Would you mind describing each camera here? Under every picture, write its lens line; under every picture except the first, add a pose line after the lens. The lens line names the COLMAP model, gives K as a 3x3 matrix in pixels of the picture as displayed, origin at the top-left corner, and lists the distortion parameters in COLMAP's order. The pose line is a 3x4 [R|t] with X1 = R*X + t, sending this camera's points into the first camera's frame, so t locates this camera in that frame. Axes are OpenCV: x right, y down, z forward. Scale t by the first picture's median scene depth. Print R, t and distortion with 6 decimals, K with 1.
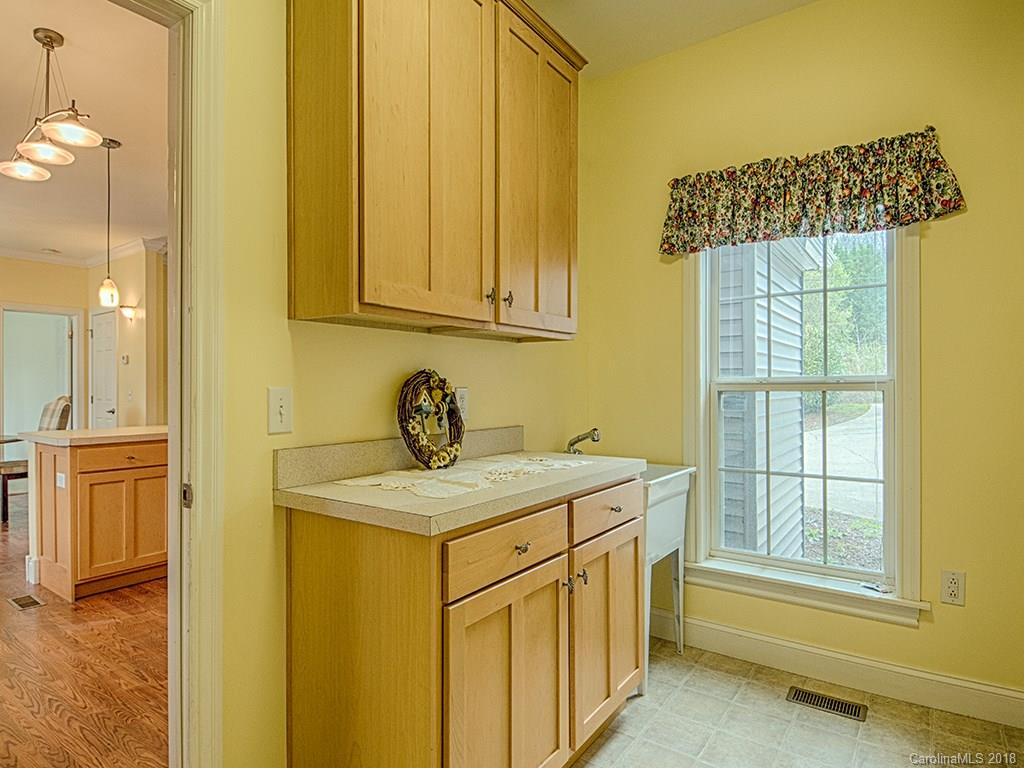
lens RADIAL K [[562.4, 0, 501.4], [0, 562.4, 381.1], [0, 0, 1]] dist [-0.004335, -0.007658]
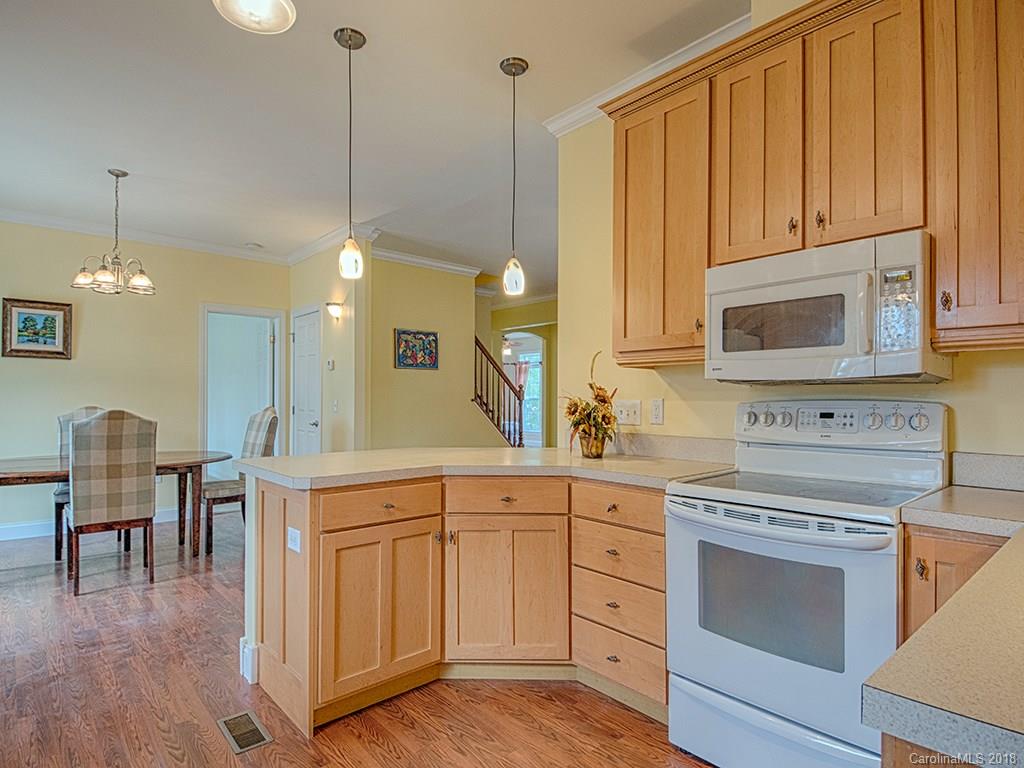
lens RADIAL K [[562.4, 0, 520.7], [0, 562.4, 388.7], [0, 0, 1]] dist [-0.004335, -0.007658]
pose [[0.977404, 0.006559, -0.211279, -0.349345], [-0.008729, 0.999918, -0.009340, 0.006482], [0.211201, 0.010974, 0.977381, 0.370177]]
